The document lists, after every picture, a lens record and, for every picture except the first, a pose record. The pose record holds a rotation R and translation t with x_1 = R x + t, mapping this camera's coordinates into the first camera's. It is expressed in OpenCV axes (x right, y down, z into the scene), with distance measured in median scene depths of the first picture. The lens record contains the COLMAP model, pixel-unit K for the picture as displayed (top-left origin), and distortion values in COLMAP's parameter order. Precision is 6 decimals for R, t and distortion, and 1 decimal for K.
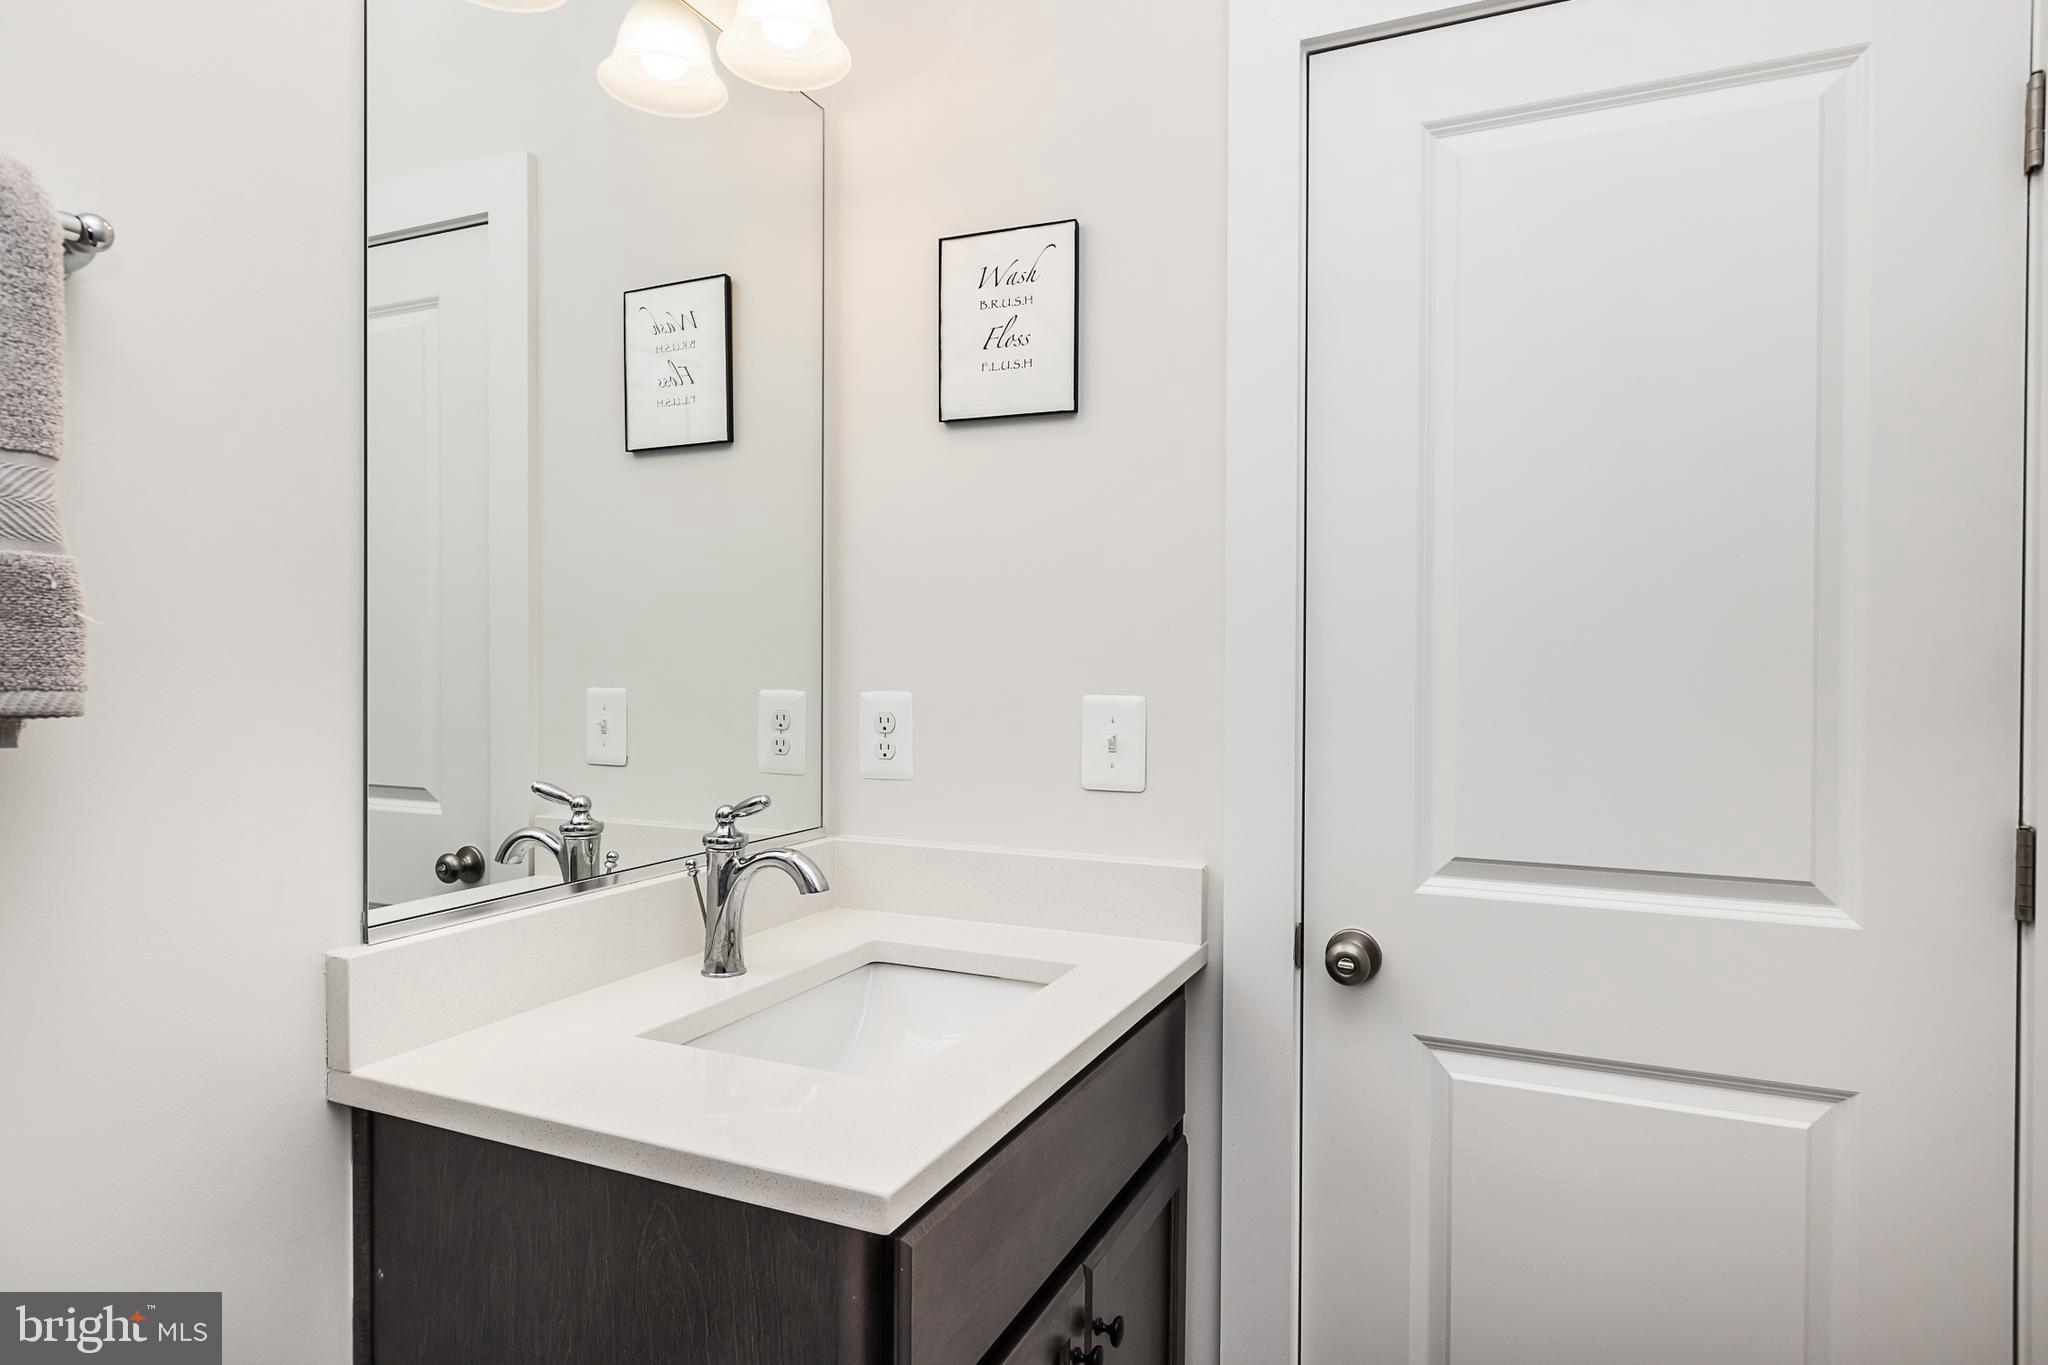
lens RADIAL K [[1174.4, 0, 1022.7], [0, 1174.4, 668.1], [0, 0, 1]] dist [0.001544, 0.000560]
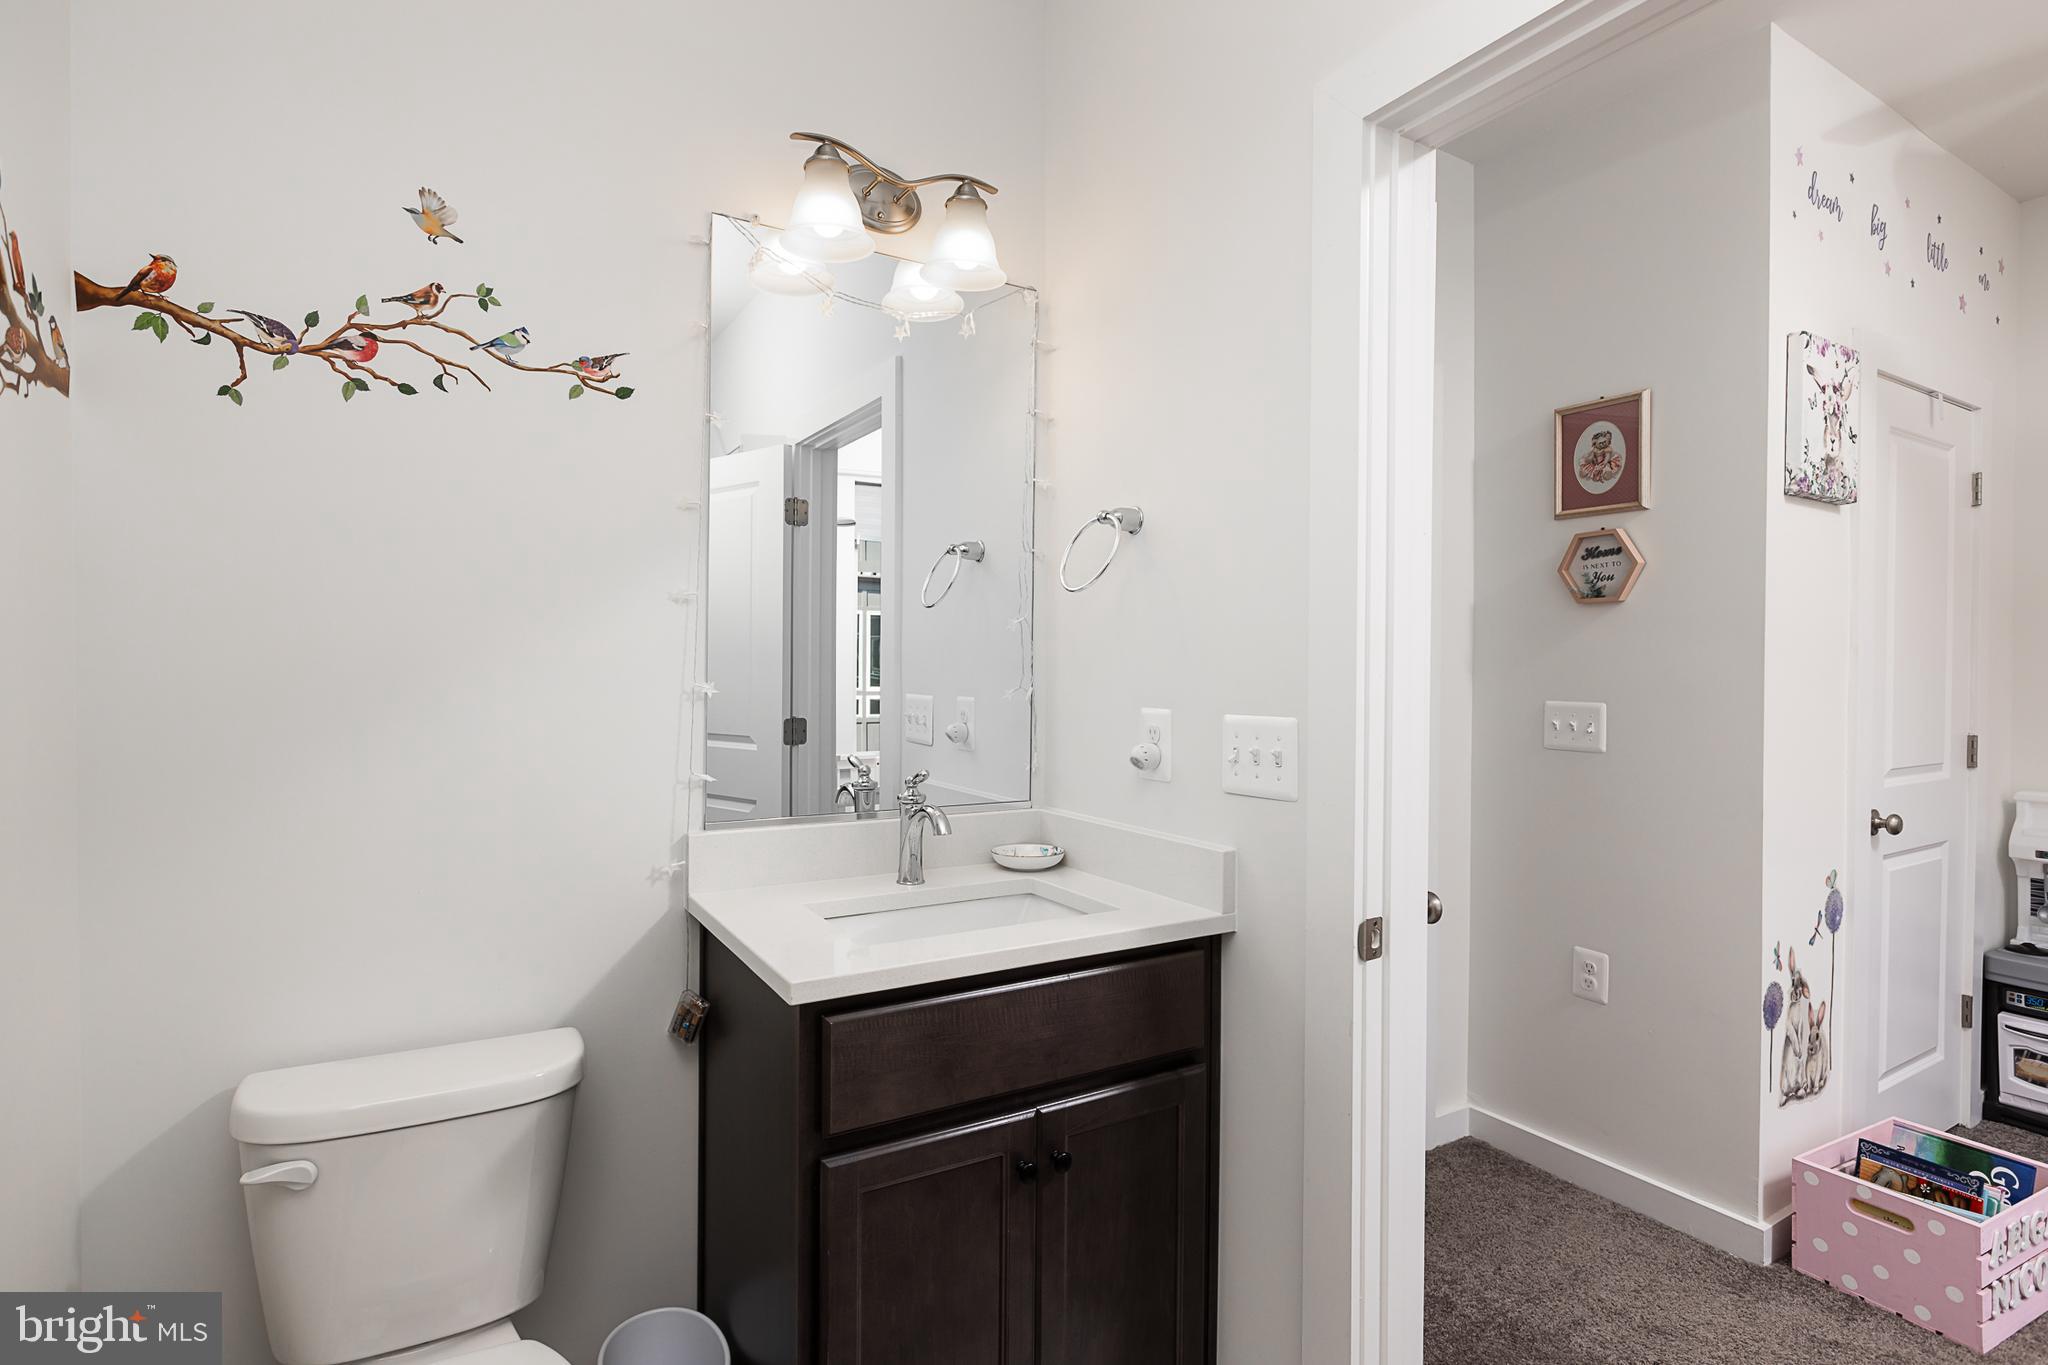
lens RADIAL K [[1051.2, 0, 1024.0], [0, 1051.2, 682.5], [0, 0, 1]] dist [-0.001248, -0.000083]
pose [[0.831721, 0.017381, -0.554922, 0.601557], [-0.019556, 0.999807, 0.002004, -0.011693], [0.554849, 0.009185, 0.831900, -0.079425]]
